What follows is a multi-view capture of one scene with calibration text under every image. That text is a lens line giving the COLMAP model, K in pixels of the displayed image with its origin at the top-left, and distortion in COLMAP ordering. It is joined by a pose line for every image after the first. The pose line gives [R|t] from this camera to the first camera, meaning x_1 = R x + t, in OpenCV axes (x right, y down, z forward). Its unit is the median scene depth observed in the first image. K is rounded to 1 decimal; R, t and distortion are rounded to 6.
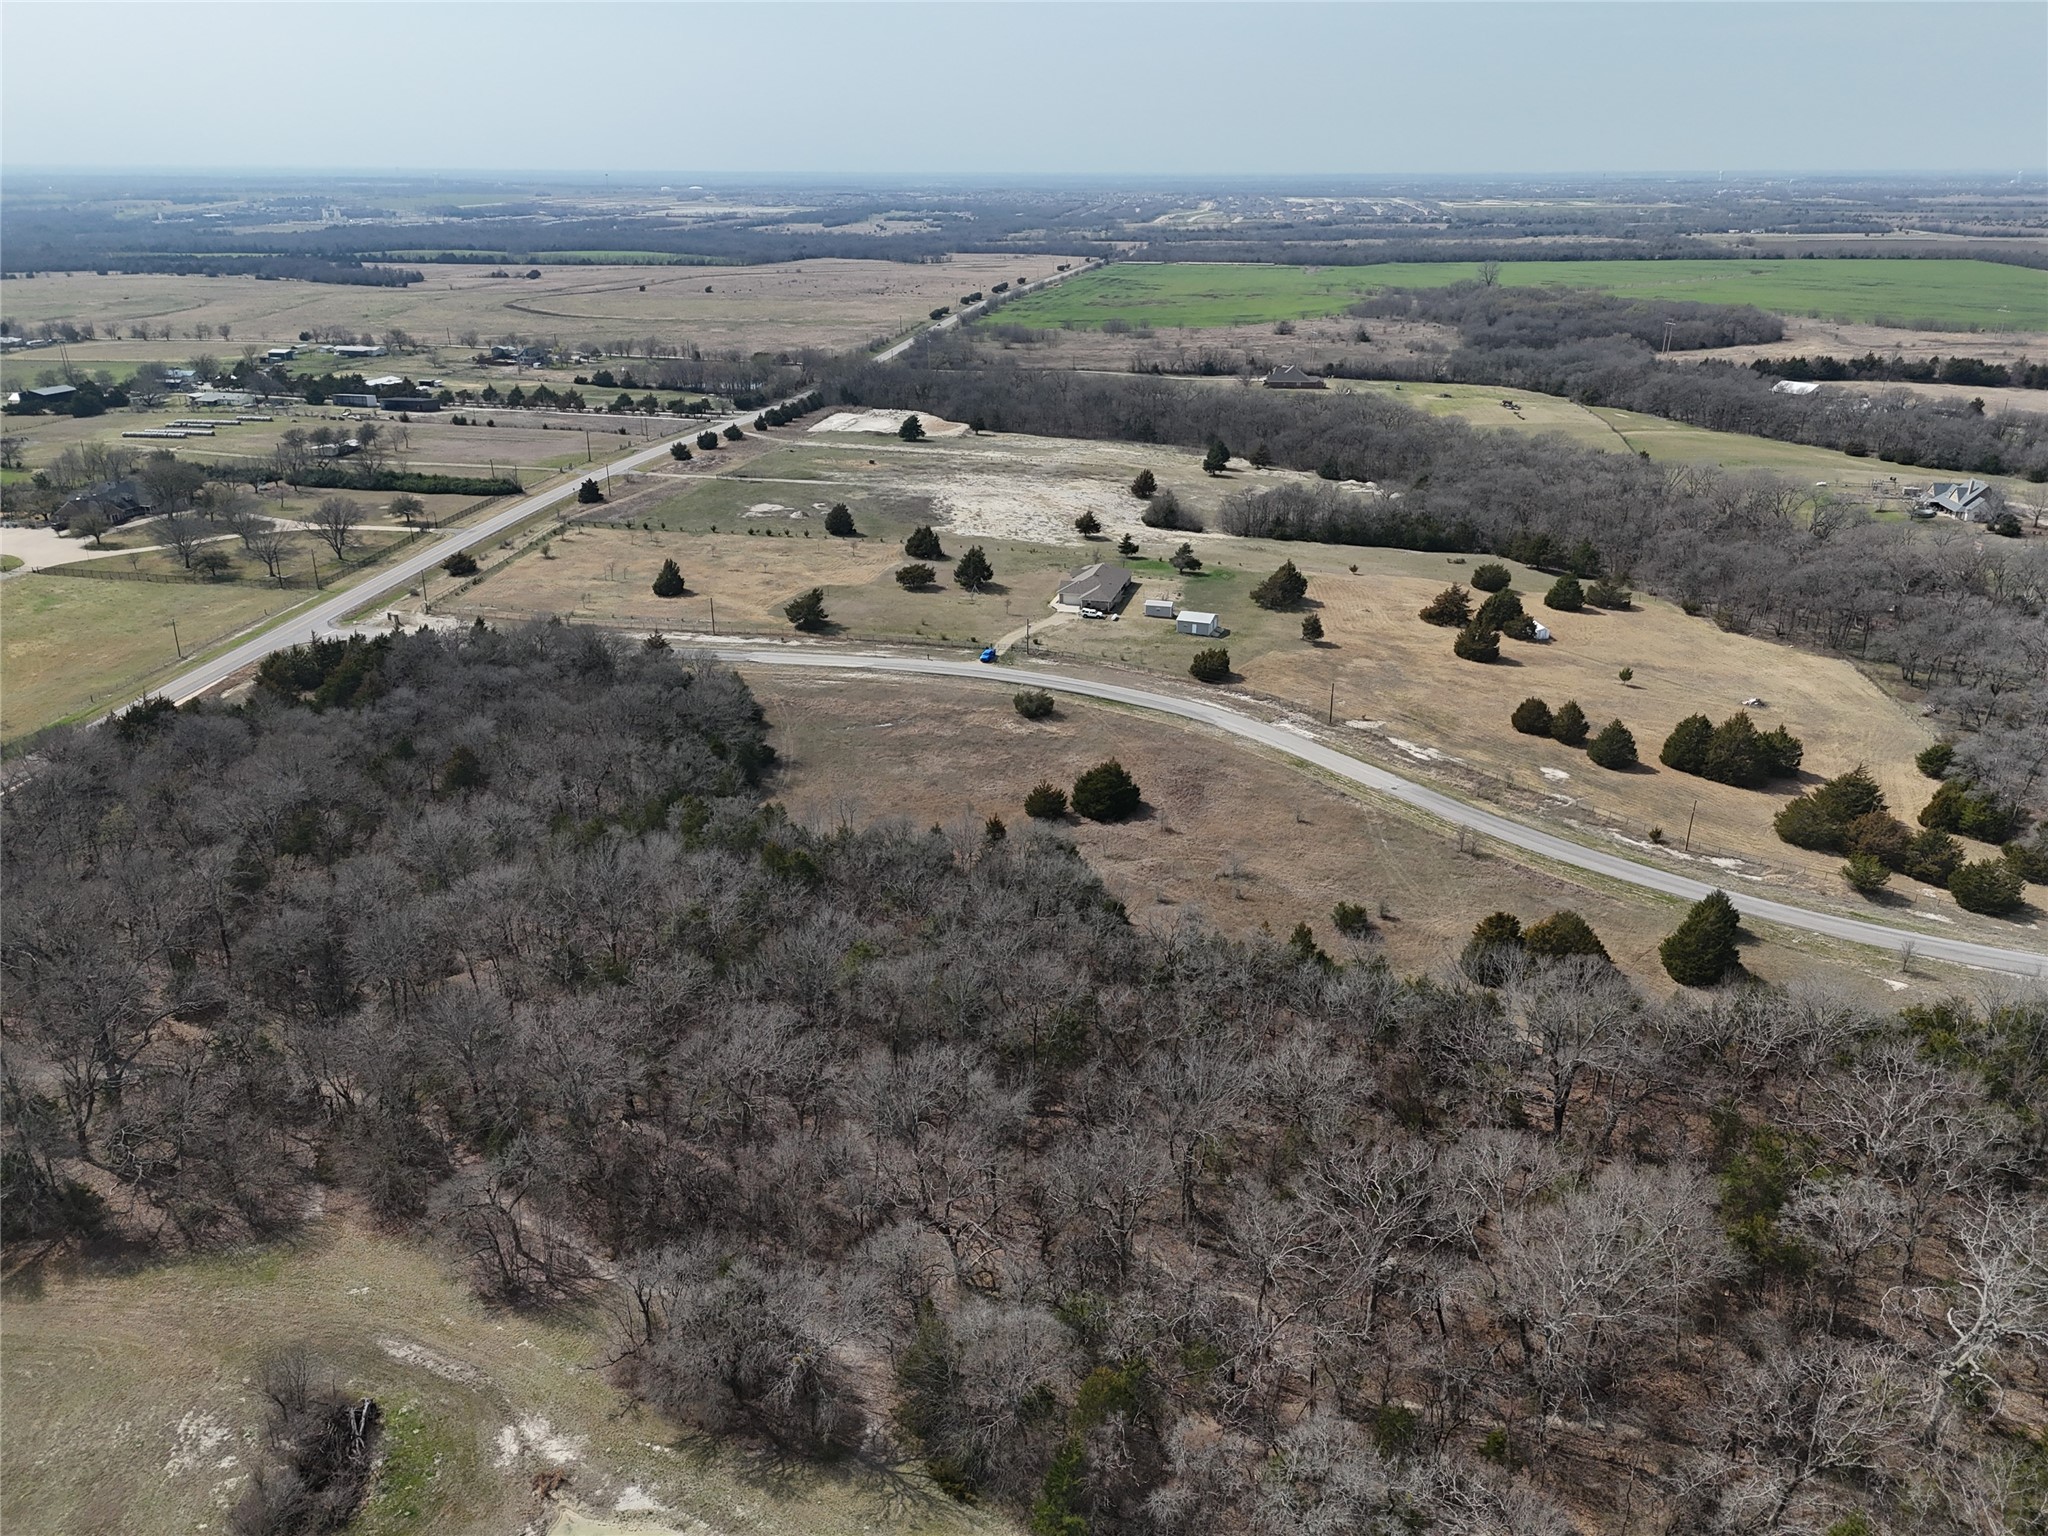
lens RADIAL K [[1488.3, 0, 1024.0], [0, 1488.3, 768.0], [0, 0, 1]] dist [0.082483, -0.081719]
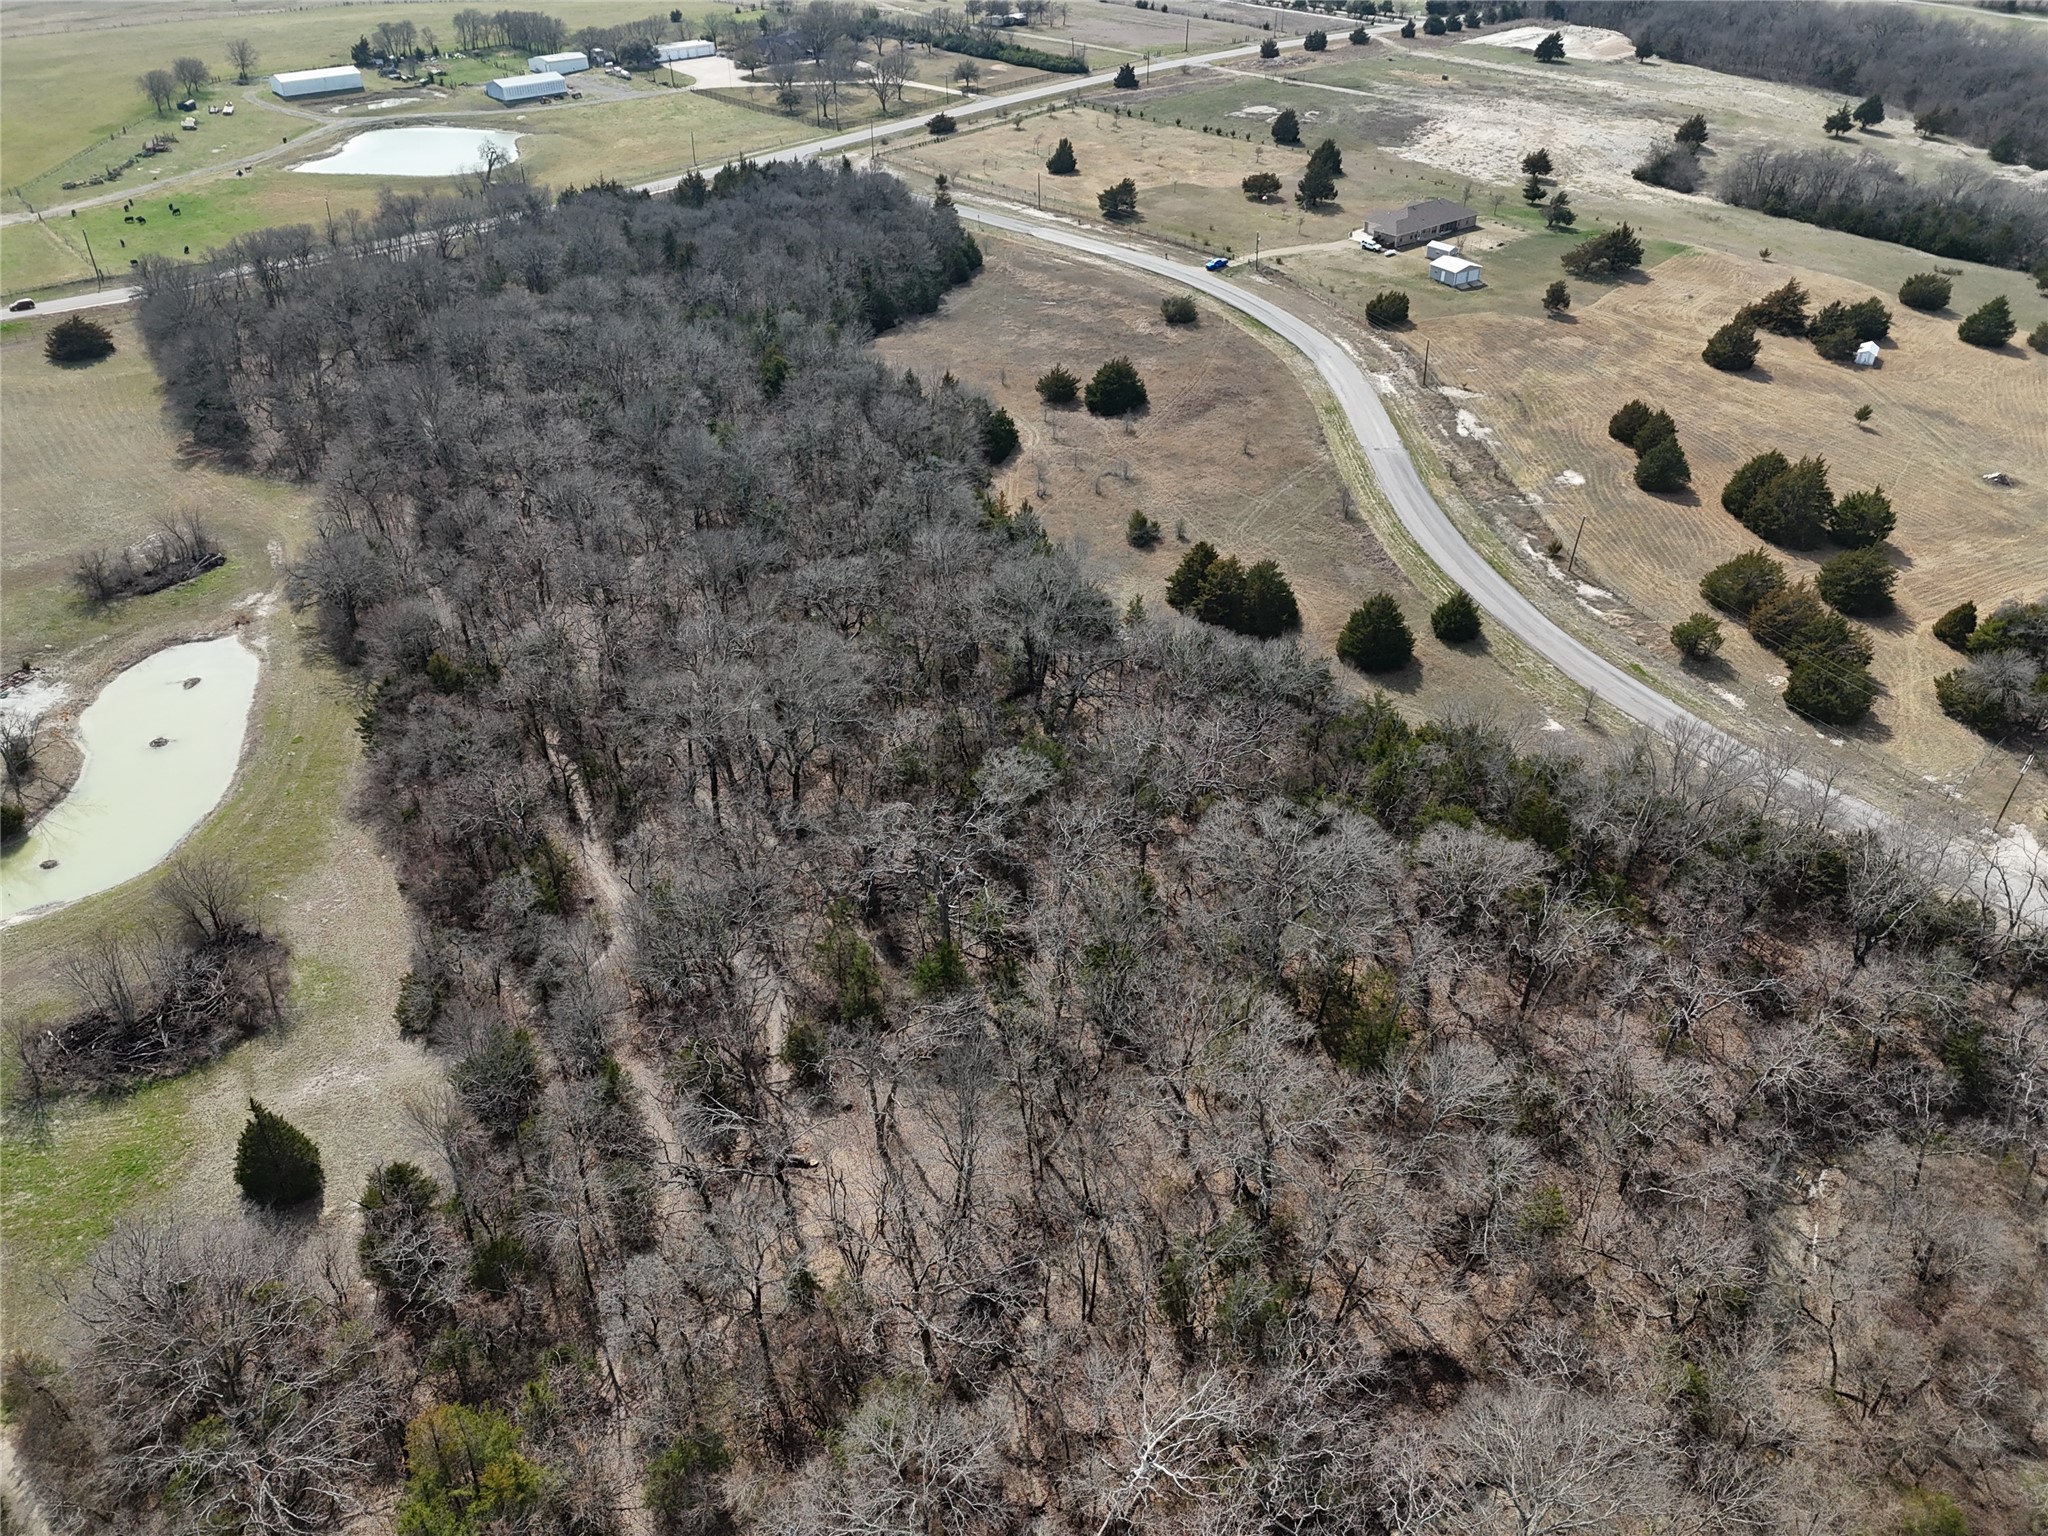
lens RADIAL K [[1488.3, 0, 1024.0], [0, 1488.3, 768.0], [0, 0, 1]] dist [0.082483, -0.081719]
pose [[0.795601, 0.336334, -0.503884, 0.573542], [-0.219107, 0.935181, 0.278261, -0.012189], [0.564811, -0.110980, 0.817724, 0.049183]]
